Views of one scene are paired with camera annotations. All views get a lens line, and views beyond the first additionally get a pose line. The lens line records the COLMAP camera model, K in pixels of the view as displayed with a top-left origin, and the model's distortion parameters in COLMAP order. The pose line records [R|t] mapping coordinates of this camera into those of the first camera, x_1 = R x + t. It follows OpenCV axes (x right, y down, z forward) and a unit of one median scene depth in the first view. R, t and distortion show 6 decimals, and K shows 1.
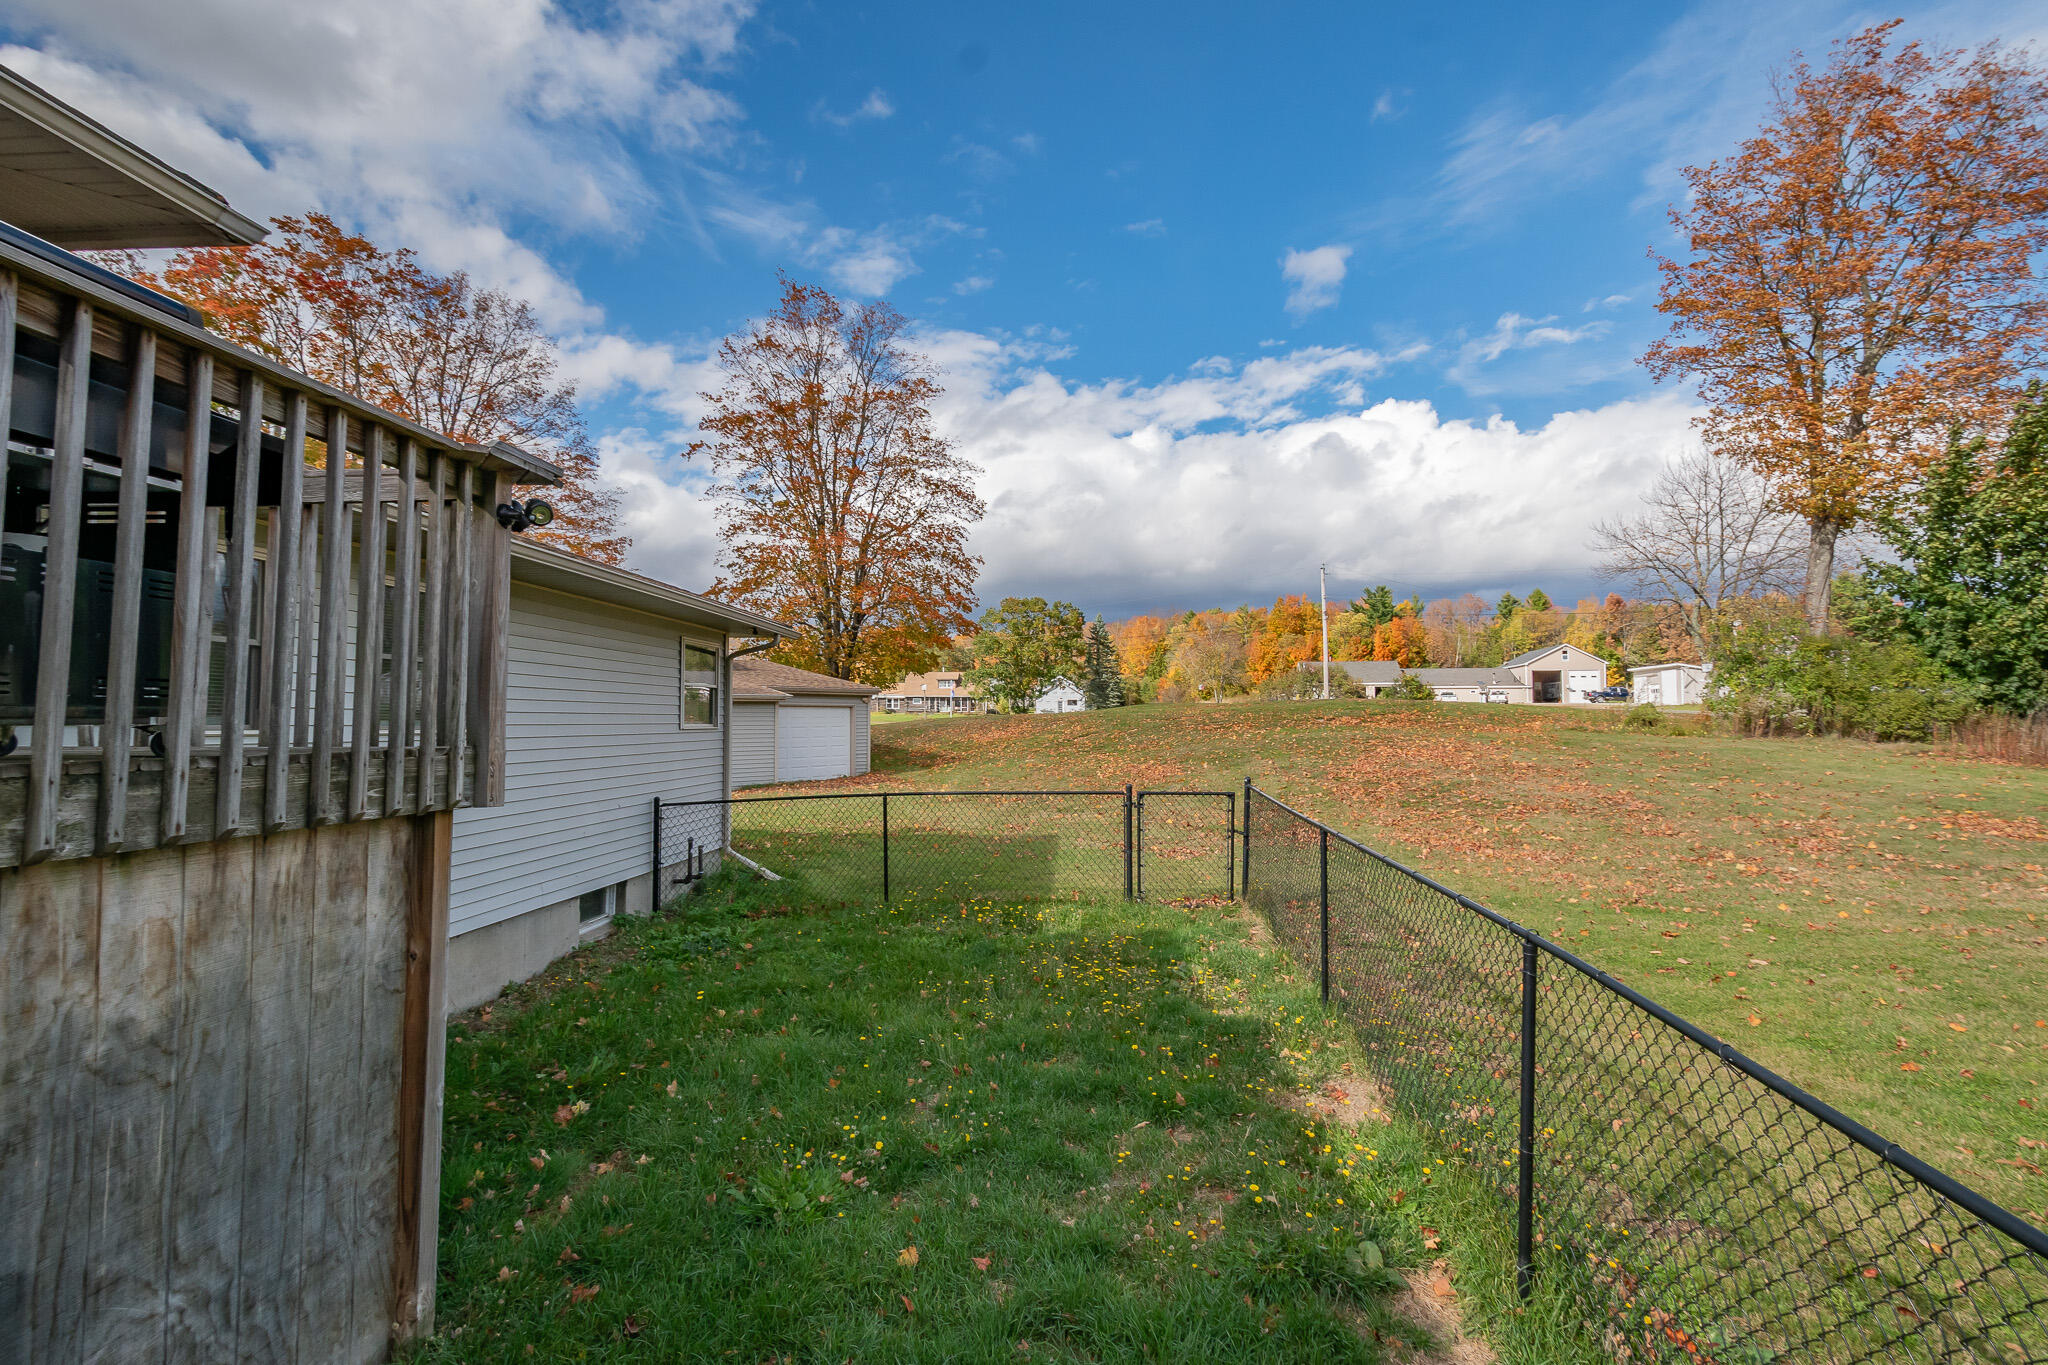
lens RADIAL K [[931.5, 0, 1029.7], [0, 931.5, 691.4], [0, 0, 1]] dist [0.025106, -0.008877]
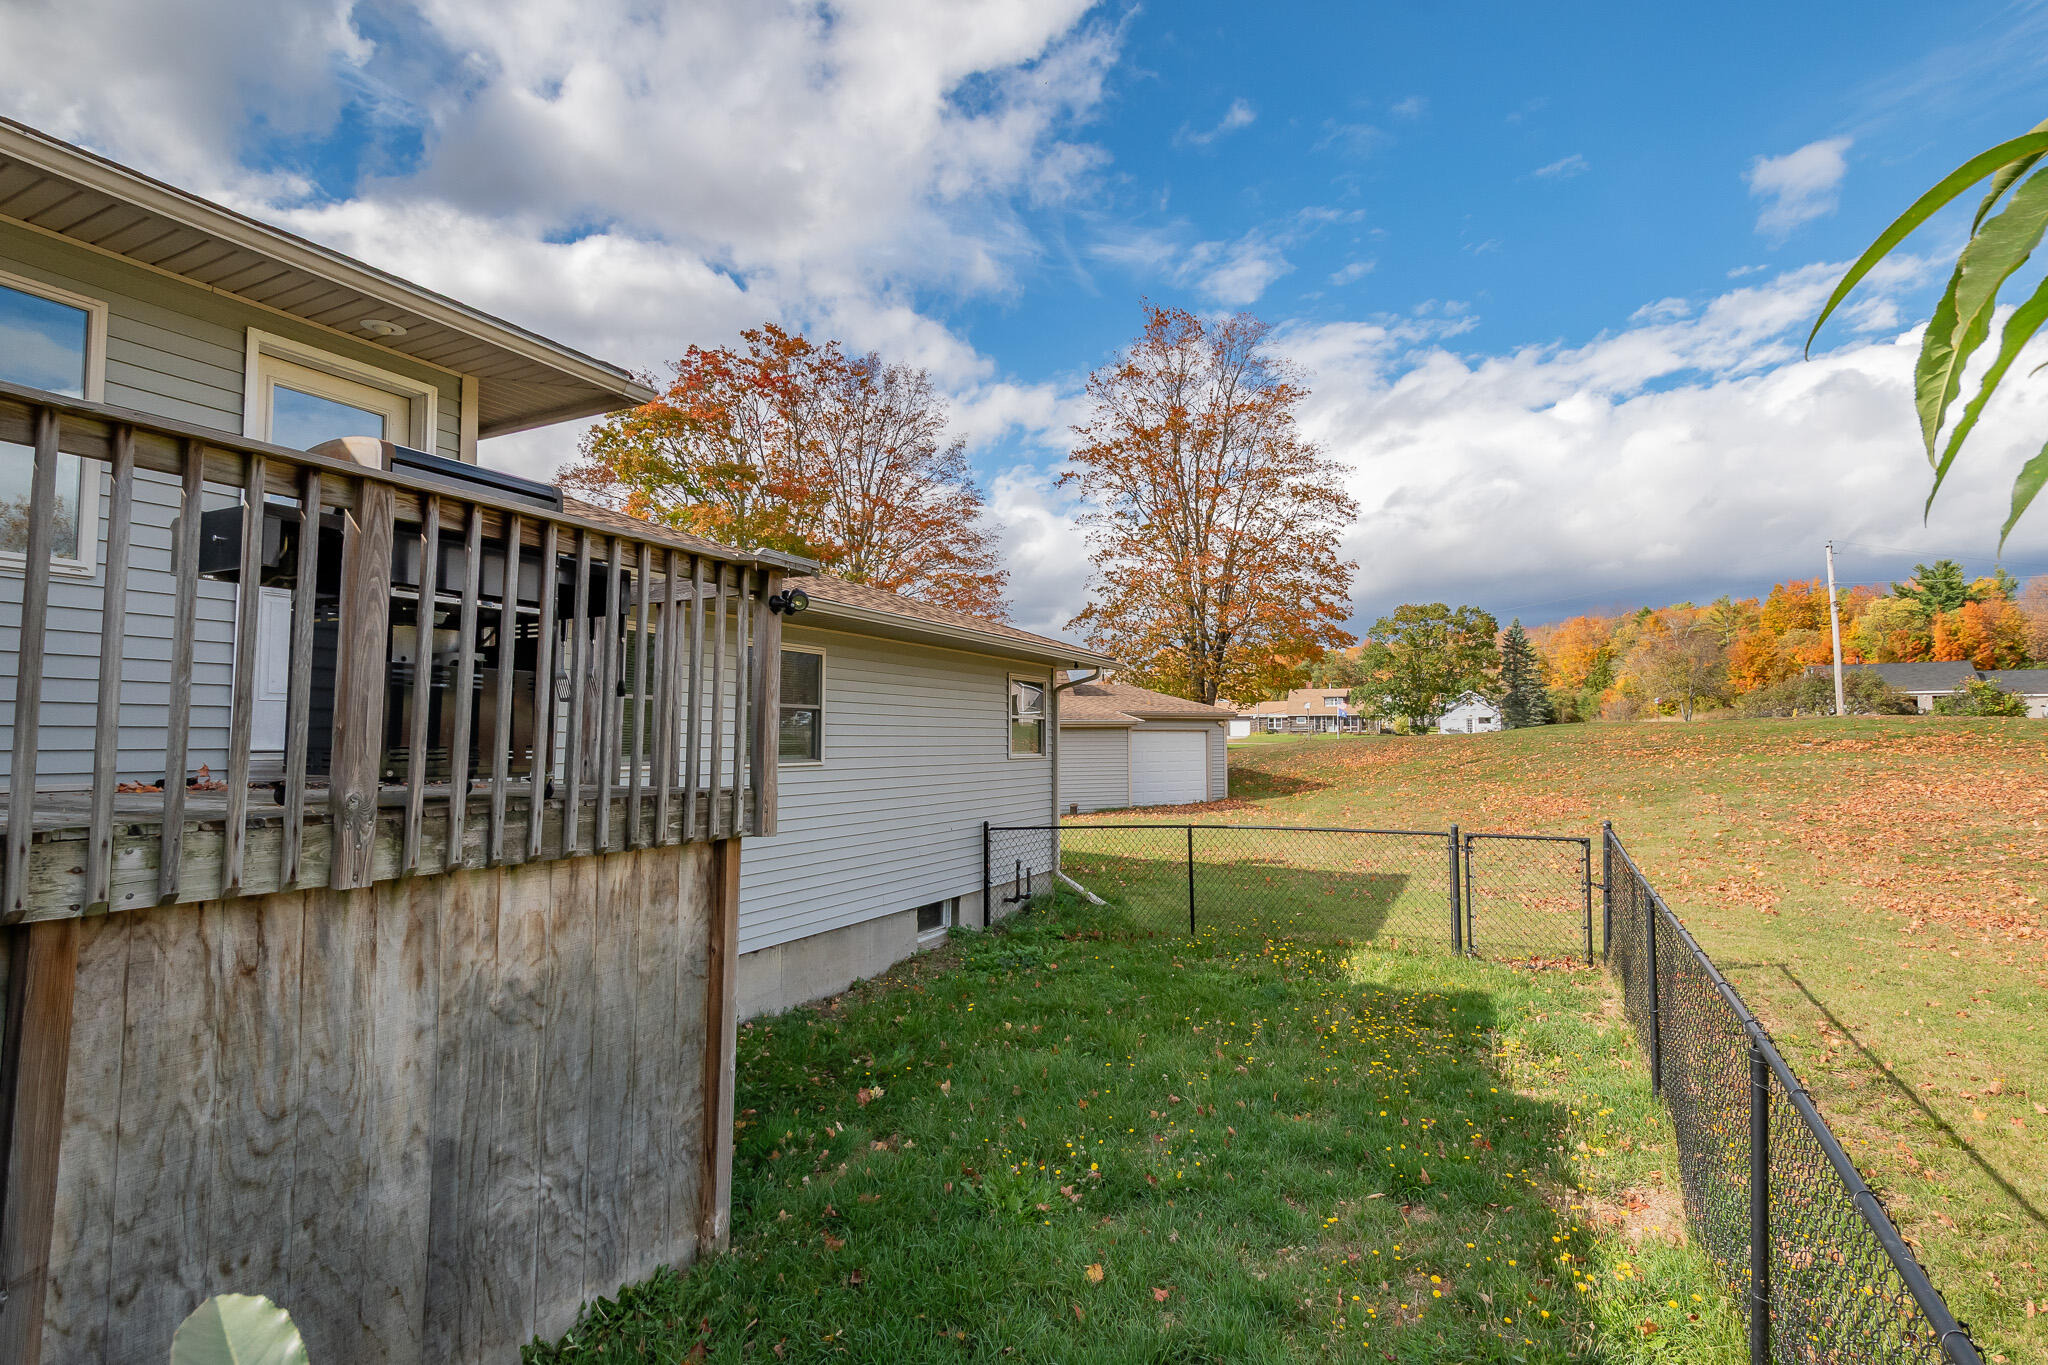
lens RADIAL K [[962.1, 0, 1030.2], [0, 962.1, 690.0], [0, 0, 1]] dist [0.023320, -0.007704]
pose [[0.922172, -0.021865, -0.386162, 0.147394], [0.013600, 0.999616, -0.024123, -0.021346], [0.386542, 0.016994, 0.922115, -0.033622]]
